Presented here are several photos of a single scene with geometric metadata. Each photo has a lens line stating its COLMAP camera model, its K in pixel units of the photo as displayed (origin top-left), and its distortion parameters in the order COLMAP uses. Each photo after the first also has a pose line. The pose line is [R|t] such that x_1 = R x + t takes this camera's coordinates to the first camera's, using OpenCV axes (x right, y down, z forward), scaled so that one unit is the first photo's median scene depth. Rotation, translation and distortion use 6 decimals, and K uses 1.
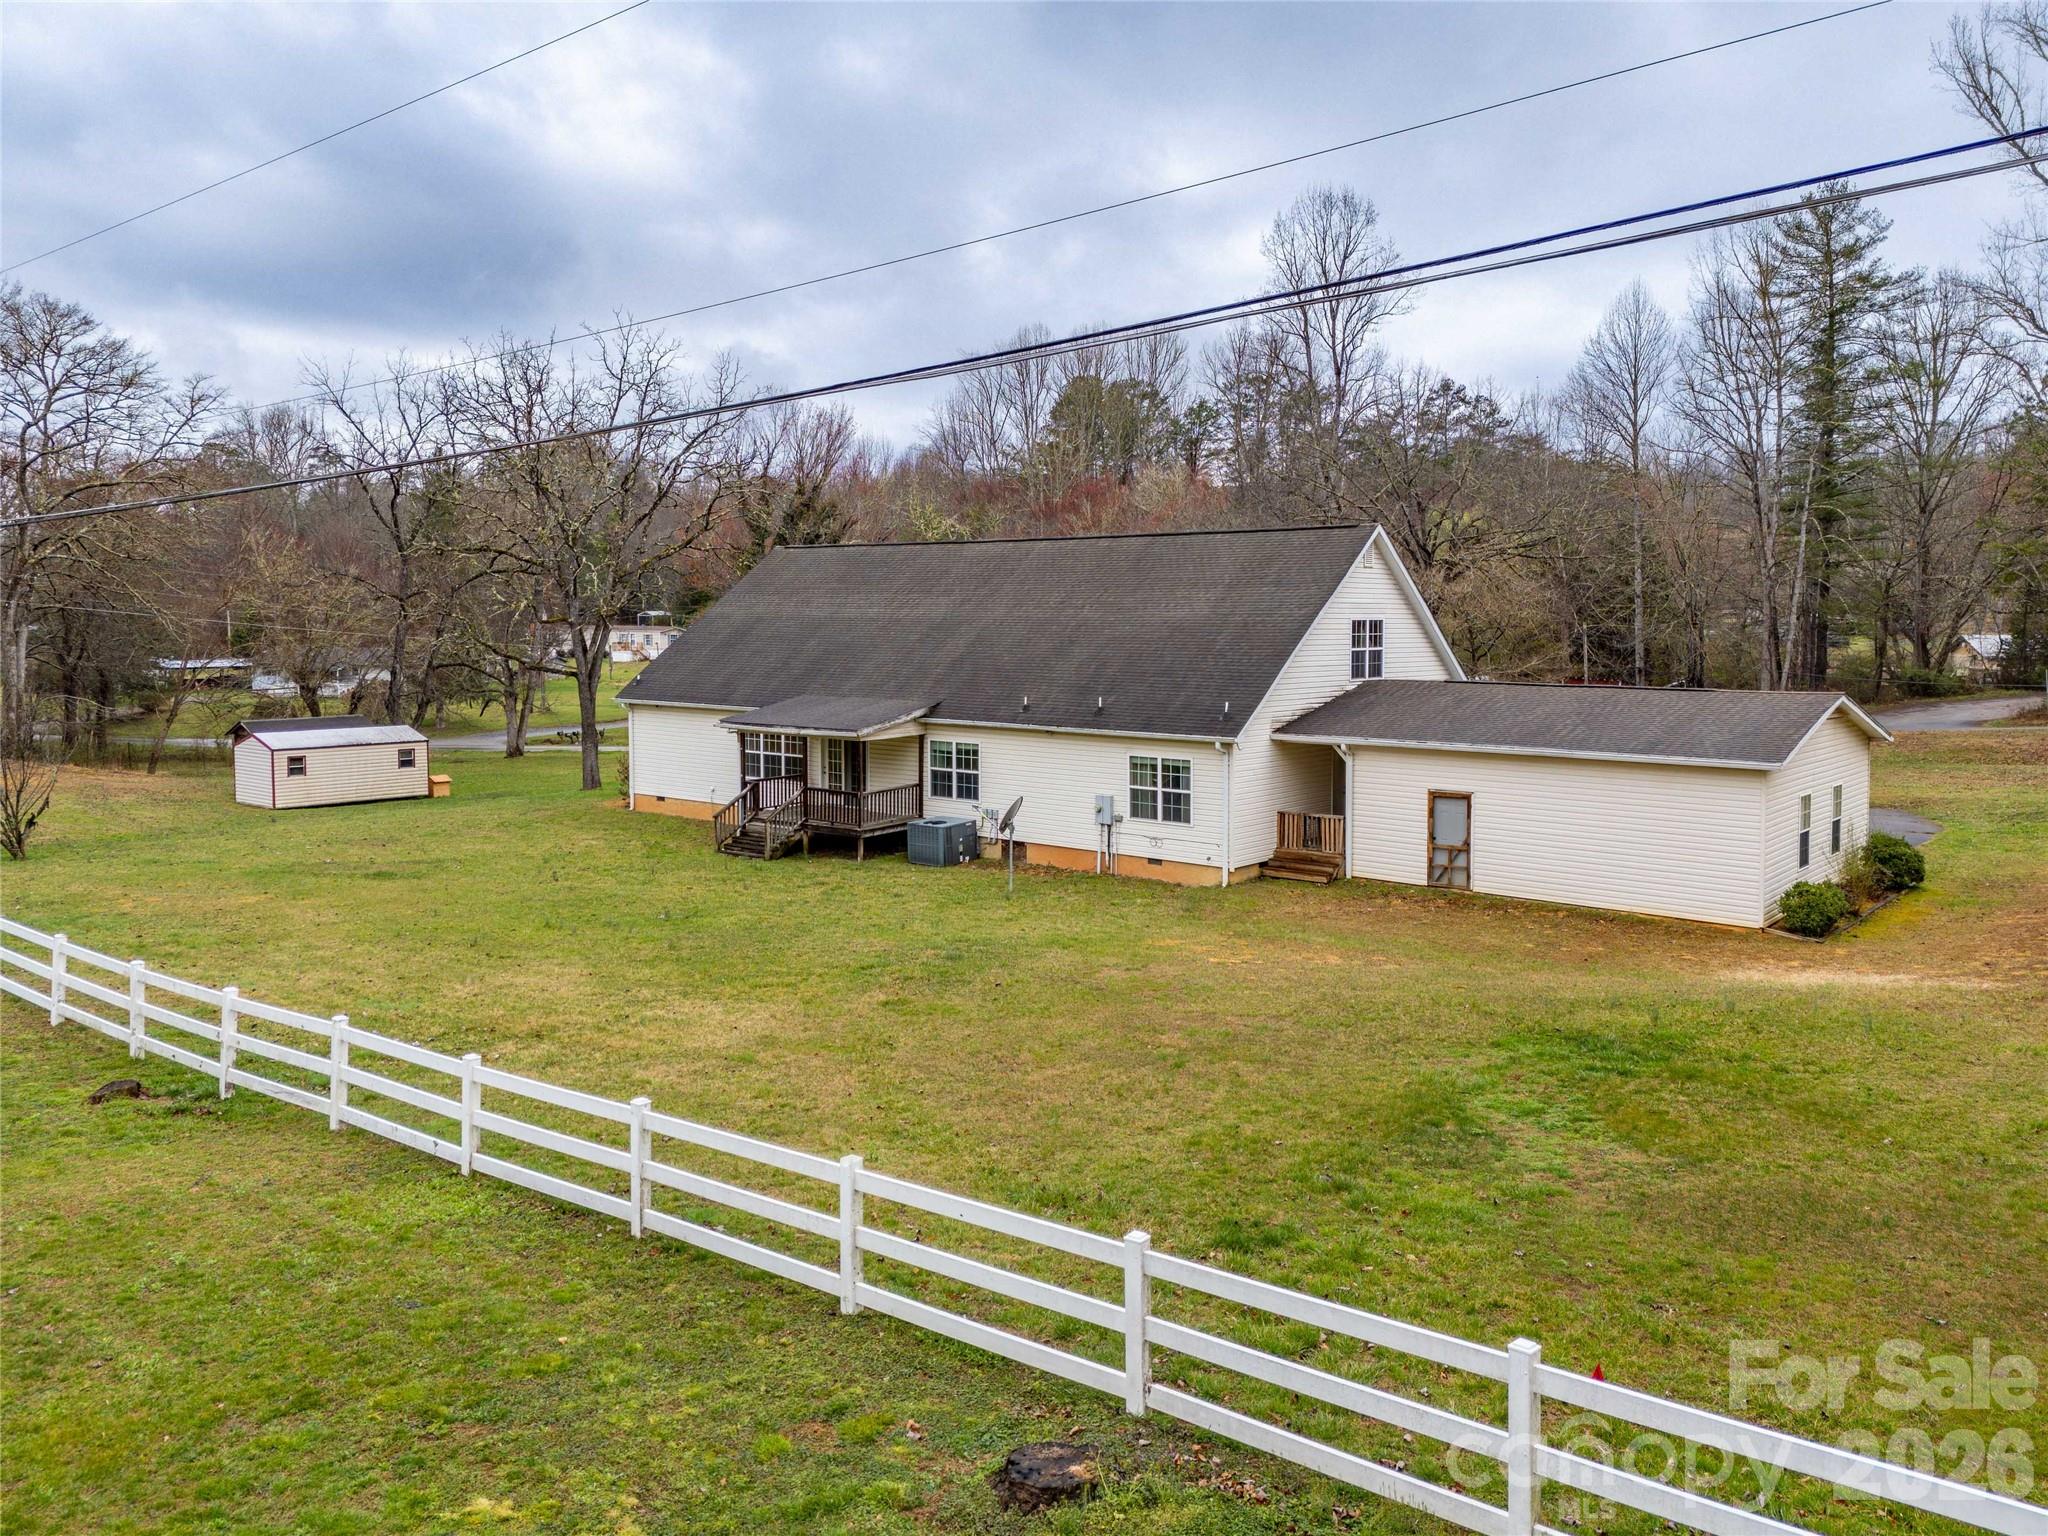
lens RADIAL K [[1534.7, 0, 1036.3], [0, 1534.7, 762.5], [0, 0, 1]] dist [0.060447, -0.040359]
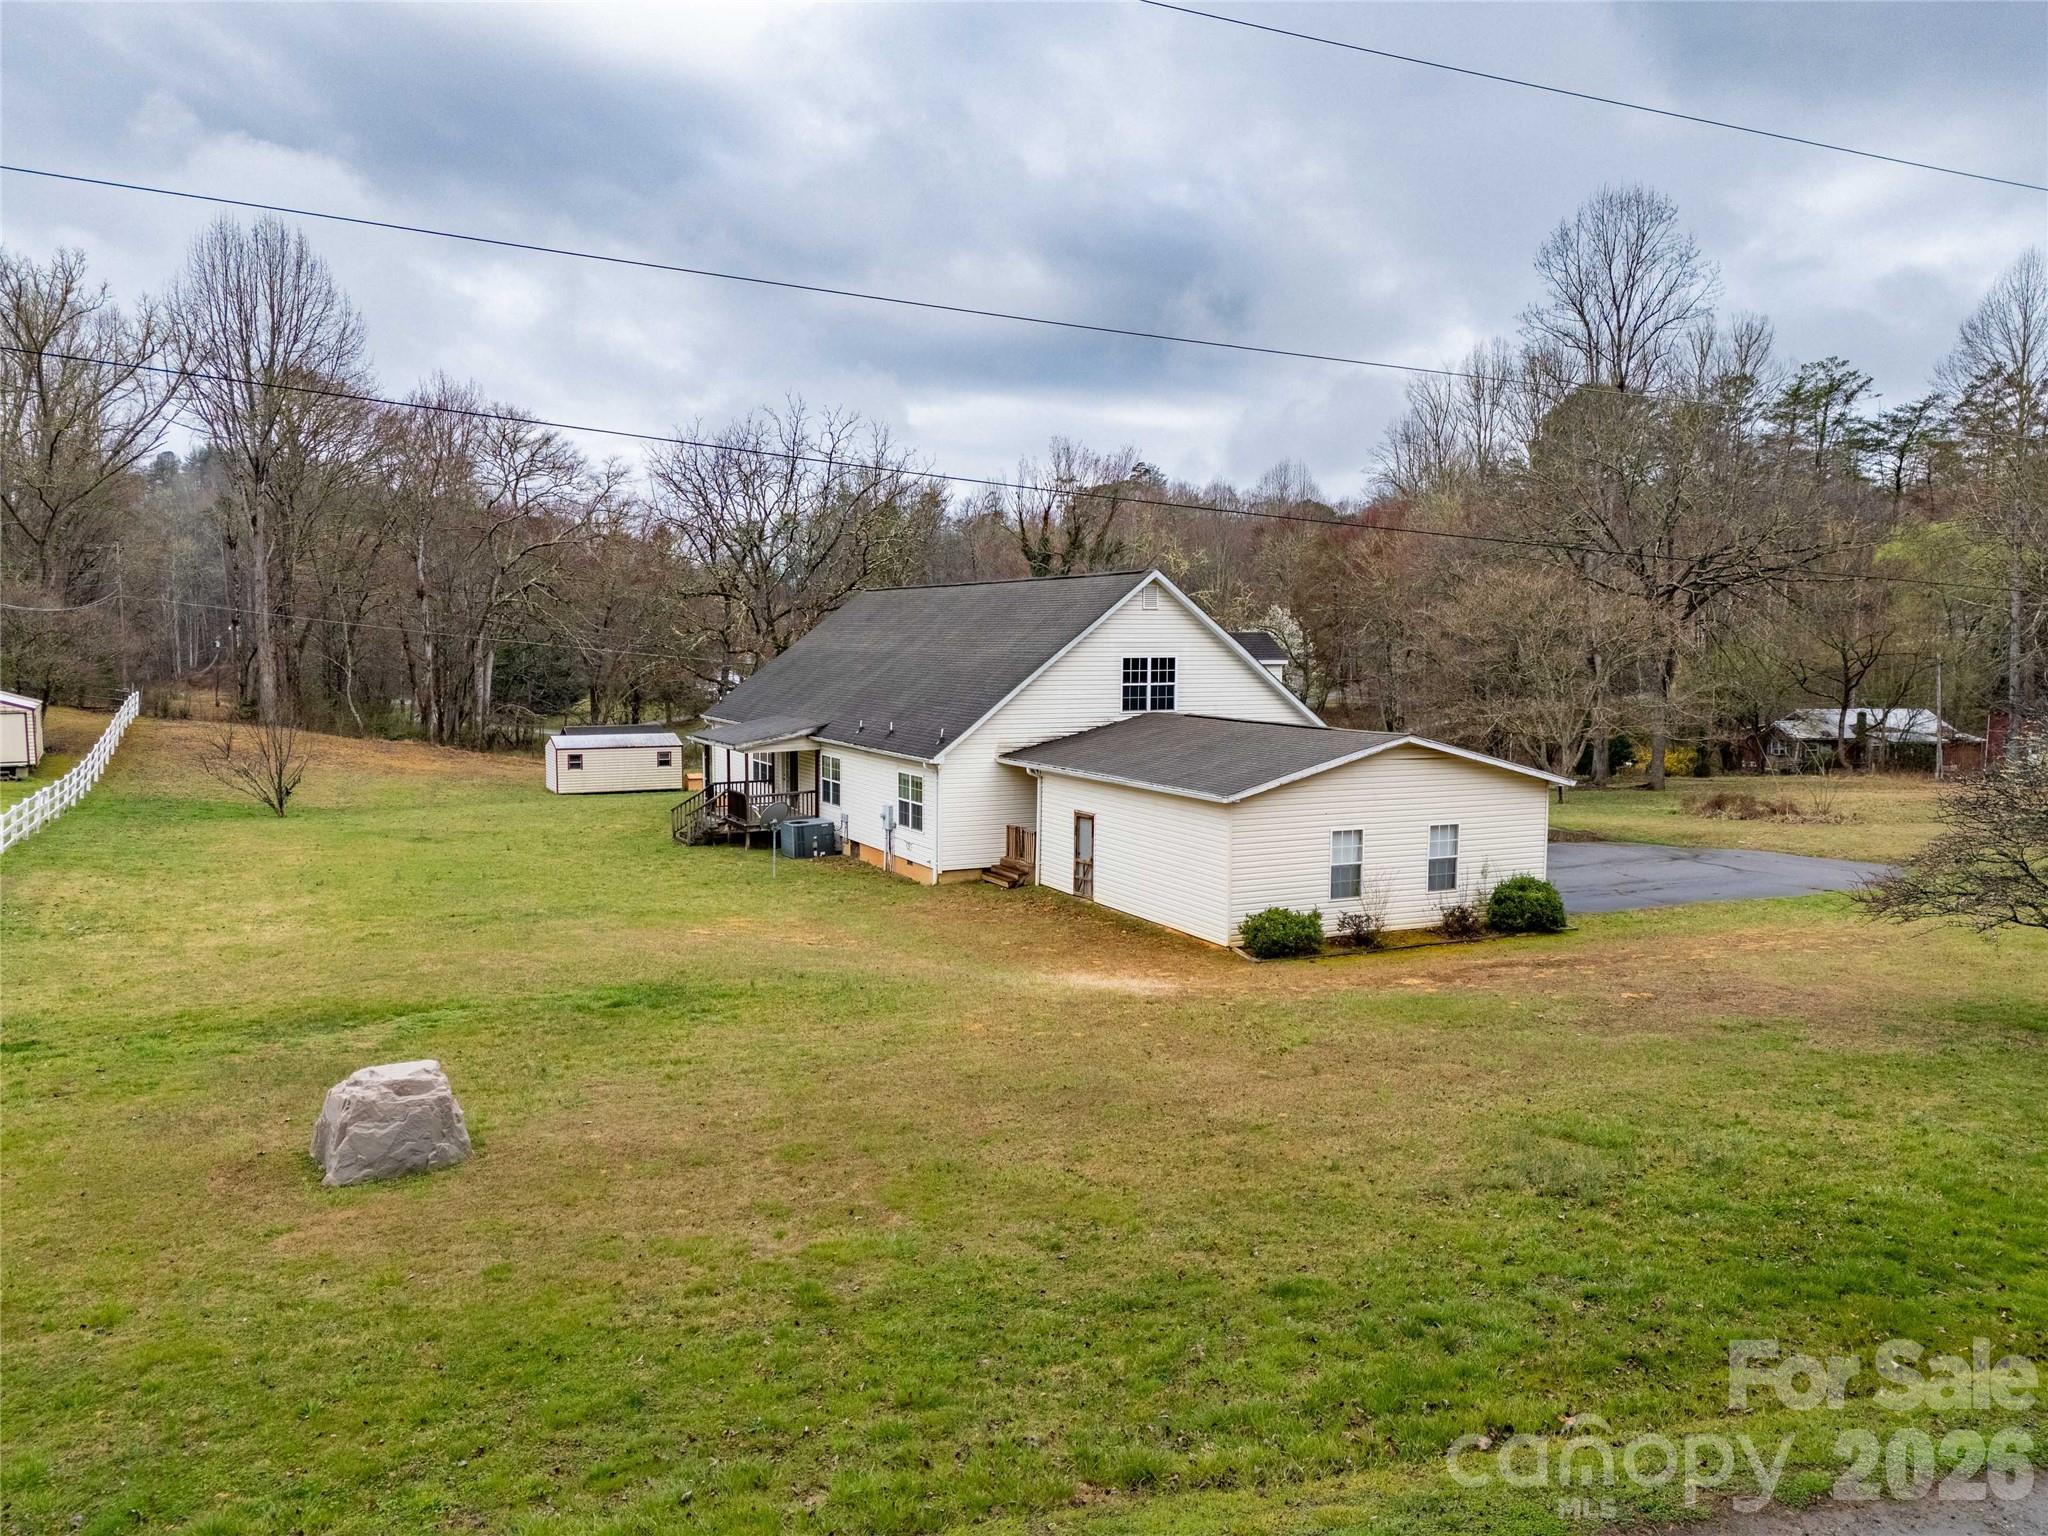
lens RADIAL K [[1534.7, 0, 1035.1], [0, 1534.7, 771.3], [0, 0, 1]] dist [0.060447, -0.040359]
pose [[0.913275, 0.035133, -0.405826, 0.604225], [-0.037197, 0.999304, 0.002804, -0.011820], [0.405642, 0.012534, 0.913946, -0.033279]]
